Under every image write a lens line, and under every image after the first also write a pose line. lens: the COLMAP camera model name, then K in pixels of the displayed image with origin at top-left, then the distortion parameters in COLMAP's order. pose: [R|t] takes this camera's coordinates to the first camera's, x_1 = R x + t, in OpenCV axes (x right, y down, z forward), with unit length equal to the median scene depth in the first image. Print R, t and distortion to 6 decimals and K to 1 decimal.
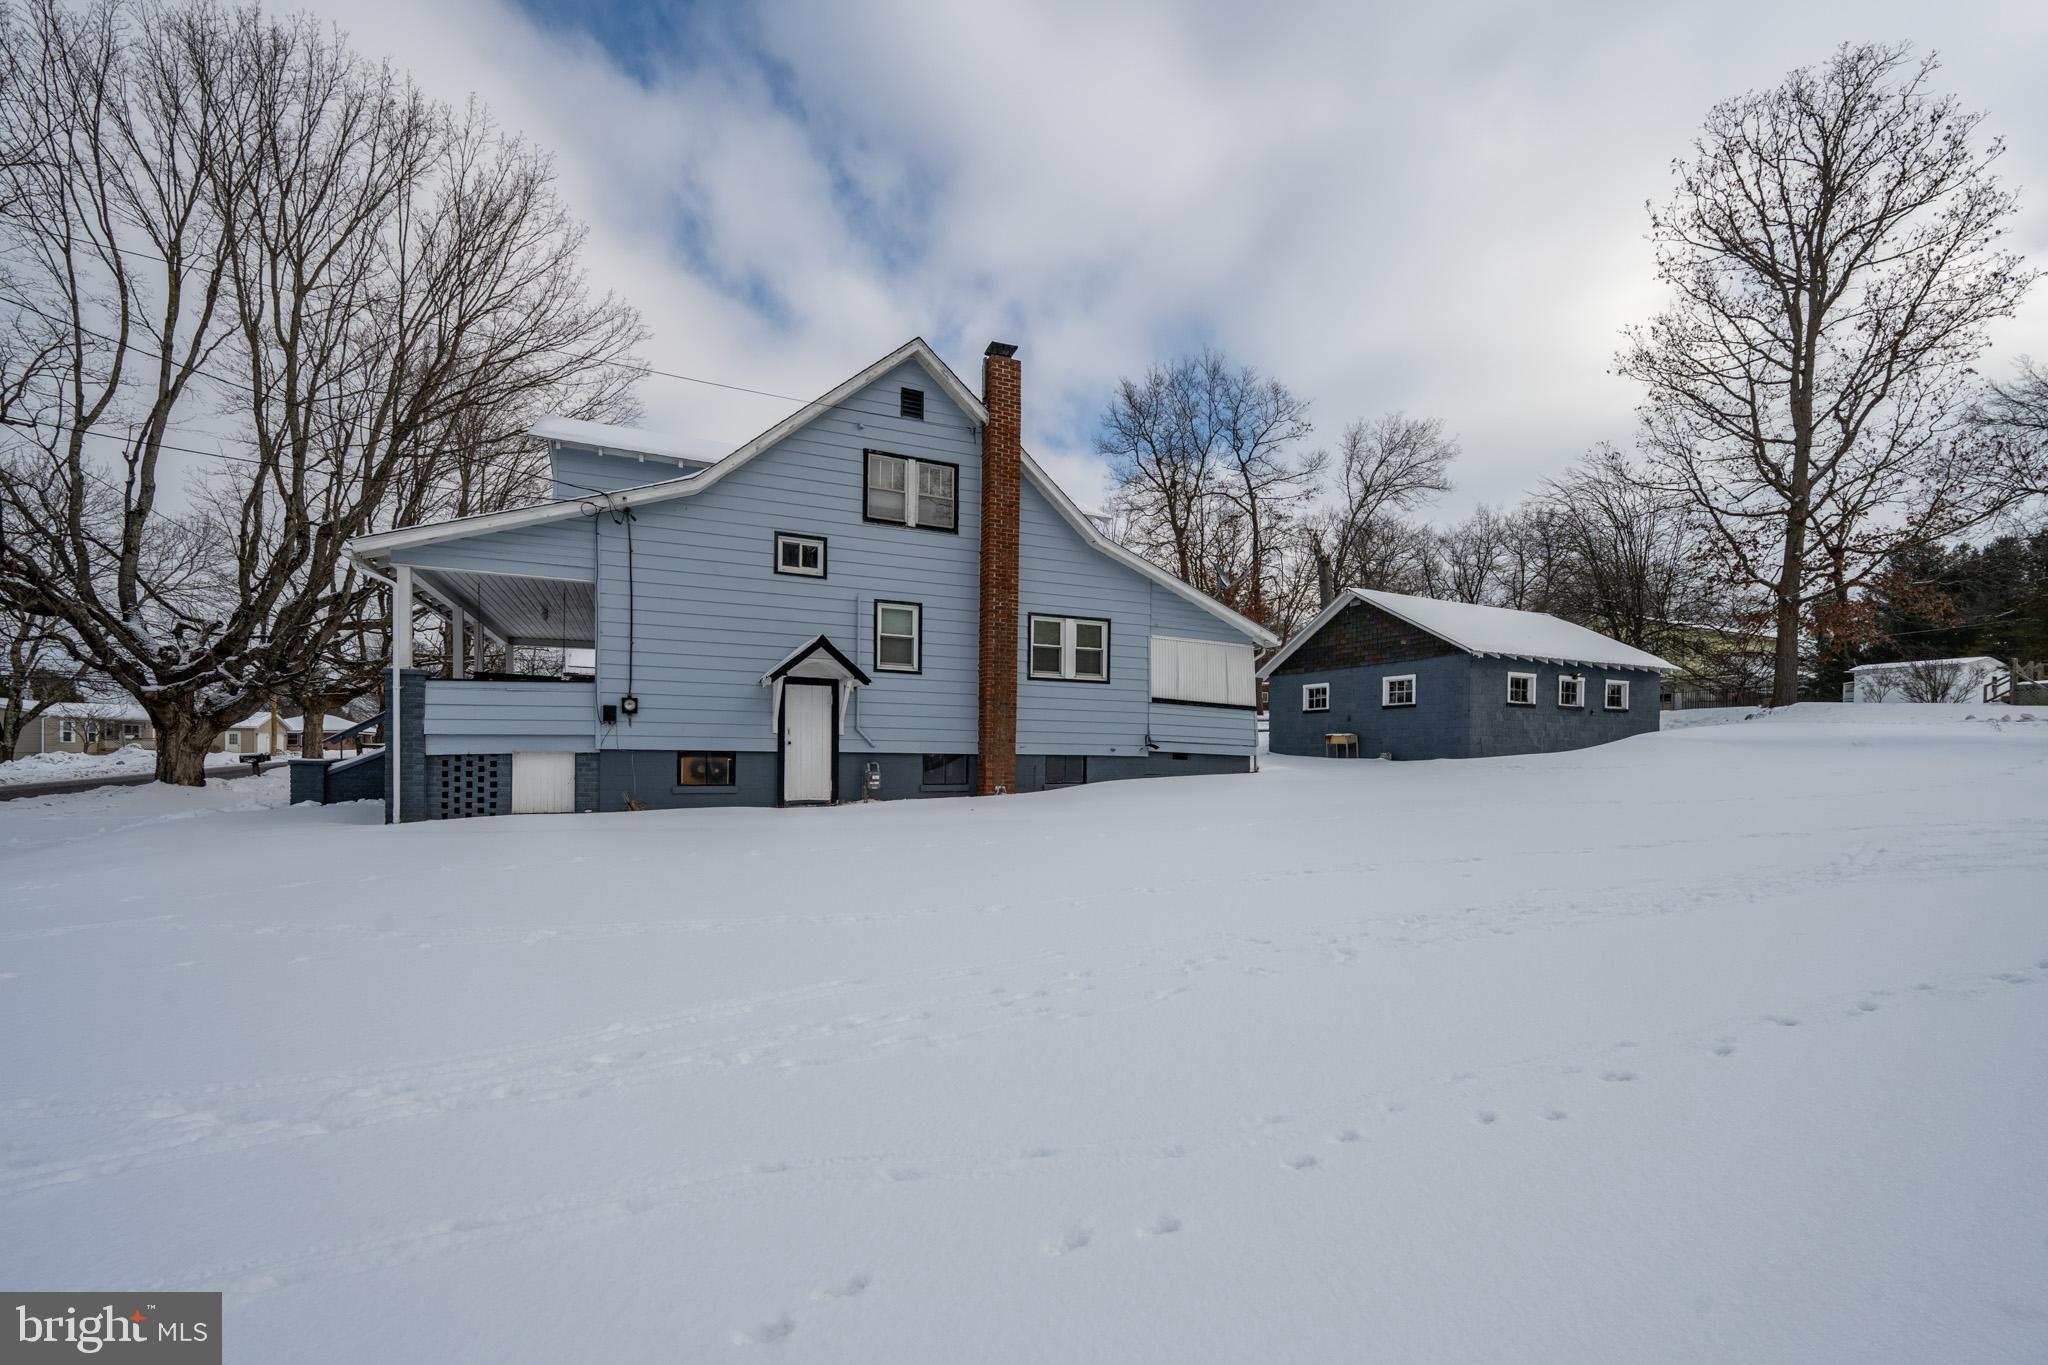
lens RADIAL K [[819.4, 0, 1026.1], [0, 819.4, 744.1], [0, 0, 1]] dist [0.000157, 0.000020]
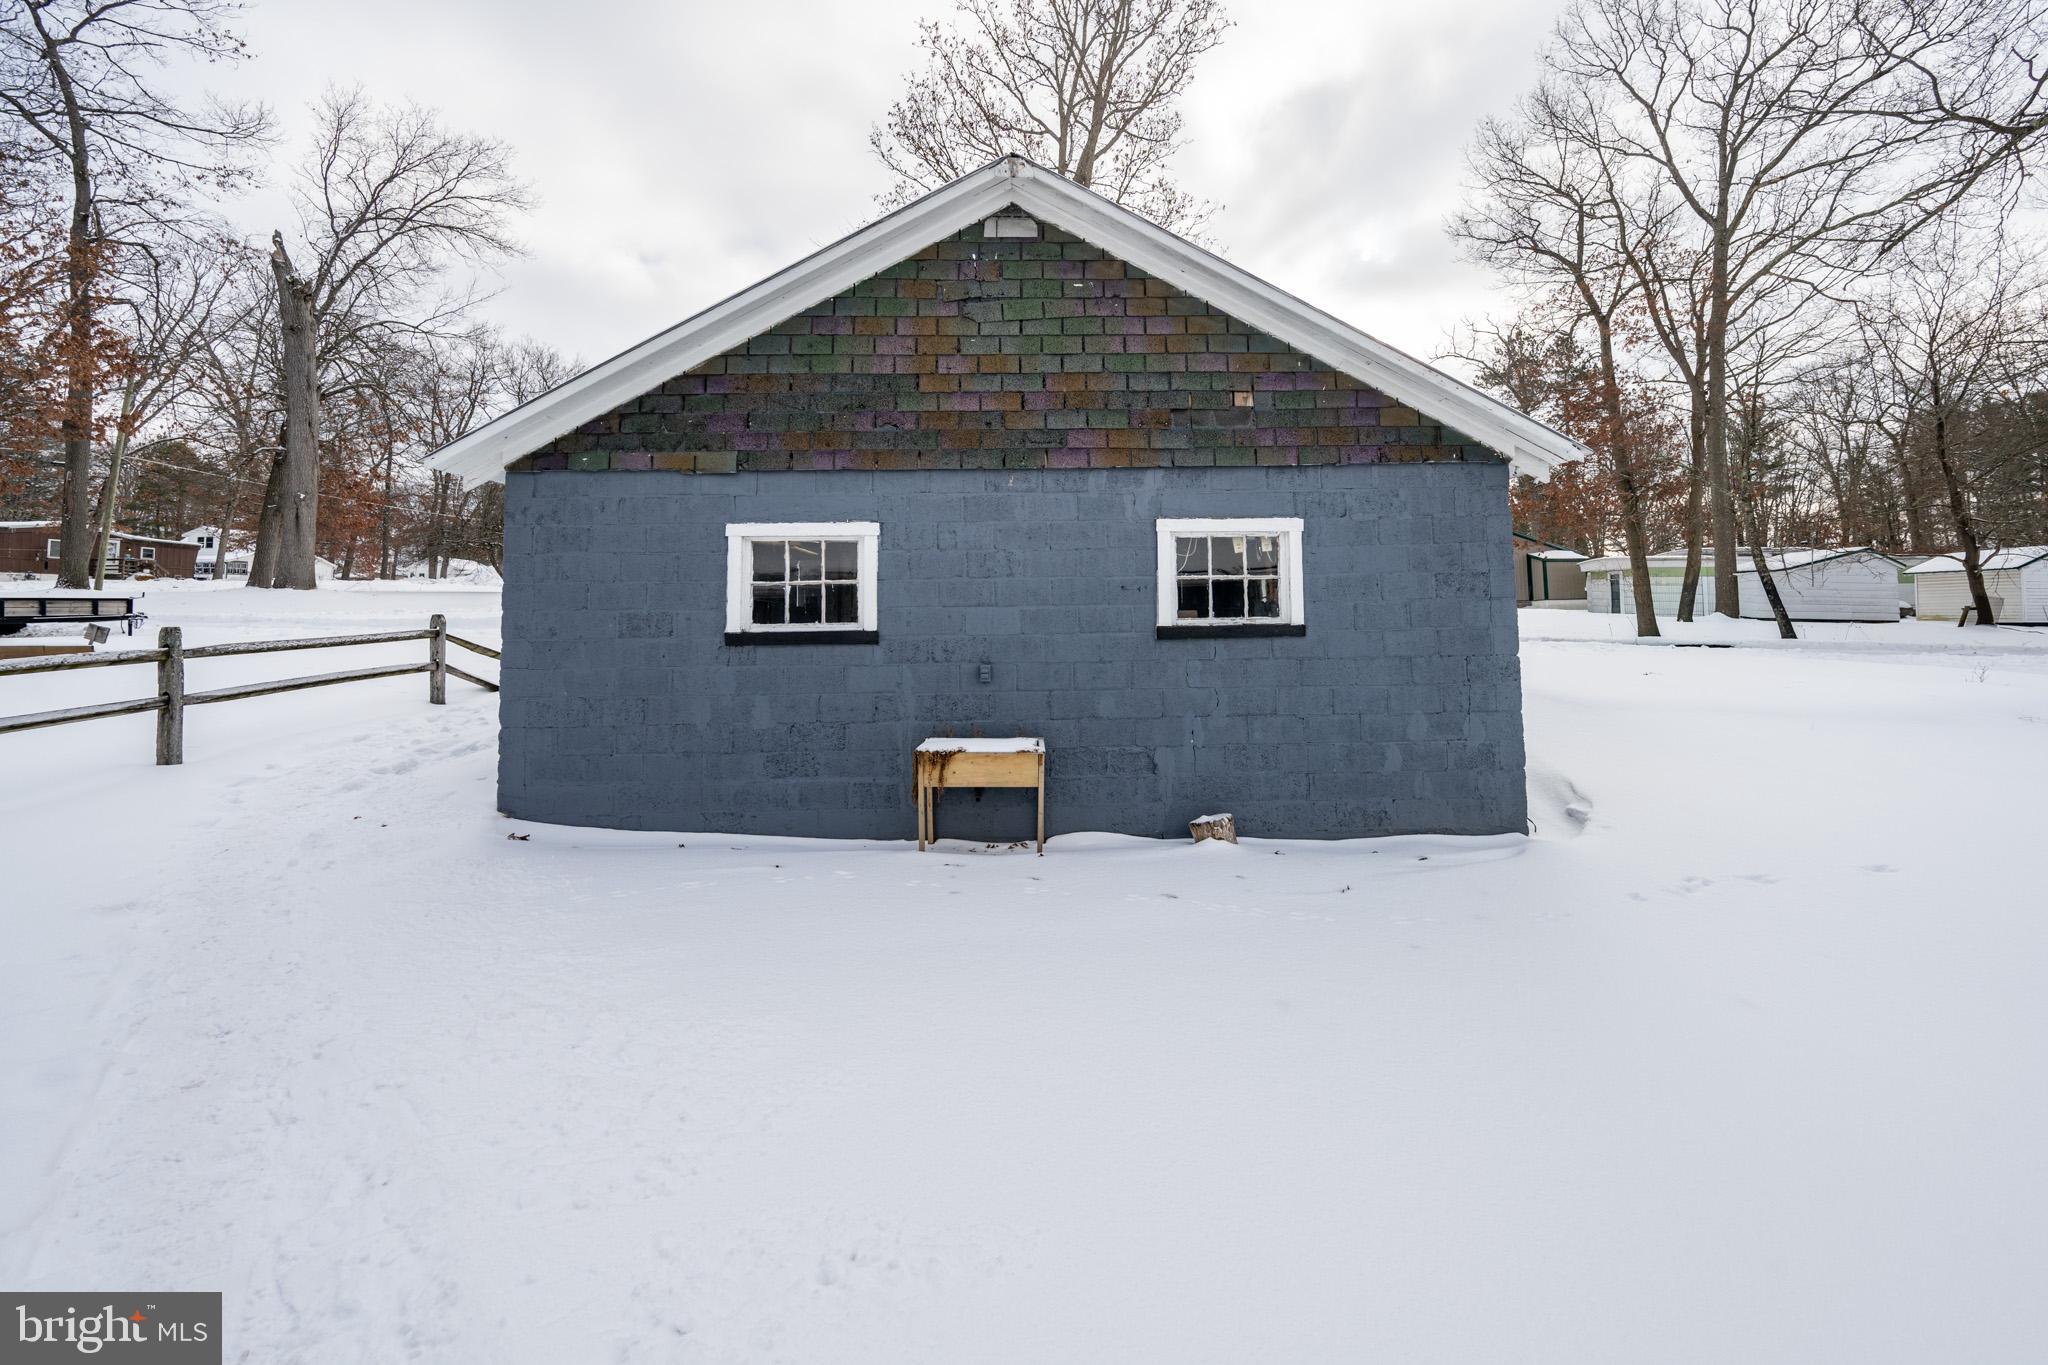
lens RADIAL K [[864.7, 0, 1022.9], [0, 864.7, 582.8], [0, 0, 1]] dist [0.002065, 0.000847]
pose [[0.406494, 0.042834, 0.912649, 0.065262], [0.003219, 0.998827, -0.048312, -0.019084], [-0.913648, 0.022576, 0.405879, 0.369598]]
